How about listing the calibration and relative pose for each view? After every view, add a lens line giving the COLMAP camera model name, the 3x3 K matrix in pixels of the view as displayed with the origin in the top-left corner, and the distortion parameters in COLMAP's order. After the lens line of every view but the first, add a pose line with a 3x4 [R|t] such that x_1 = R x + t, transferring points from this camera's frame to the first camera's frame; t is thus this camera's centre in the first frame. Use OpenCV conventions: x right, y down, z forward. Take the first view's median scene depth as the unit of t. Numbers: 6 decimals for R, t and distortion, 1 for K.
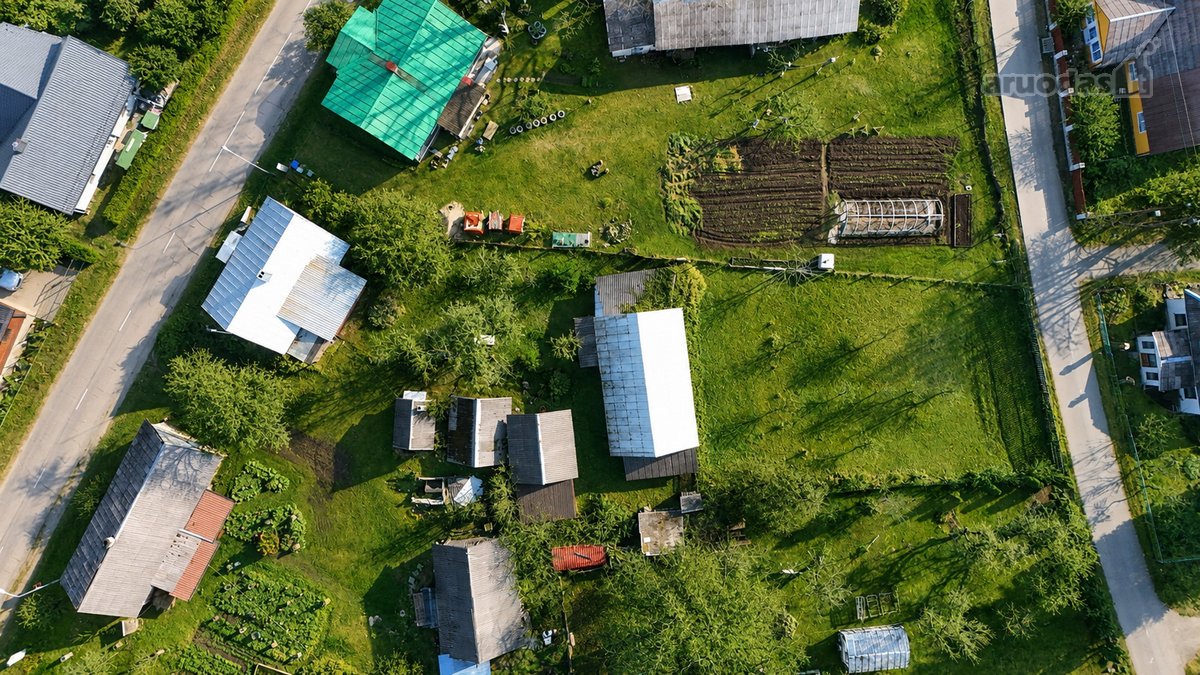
lens RADIAL K [[872.1, 0, 593.0], [0, 872.1, 338.2], [0, 0, 1]] dist [0.050370, -0.028478]
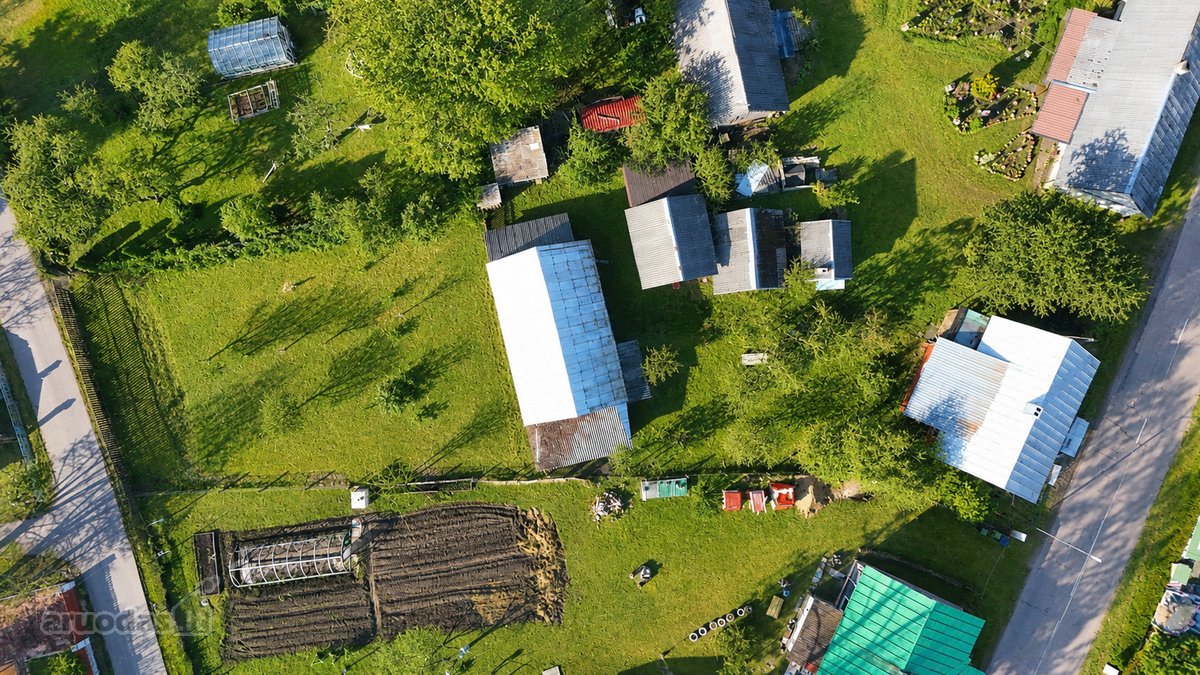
lens RADIAL K [[872.1, 0, 593.9], [0, 872.1, 337.8], [0, 0, 1]] dist [0.050370, -0.028478]
pose [[-0.993229, 0.113986, 0.022417, 0.007389], [-0.113748, -0.993442, 0.011597, 0.030393], [0.023592, 0.008969, 0.999681, 0.159783]]
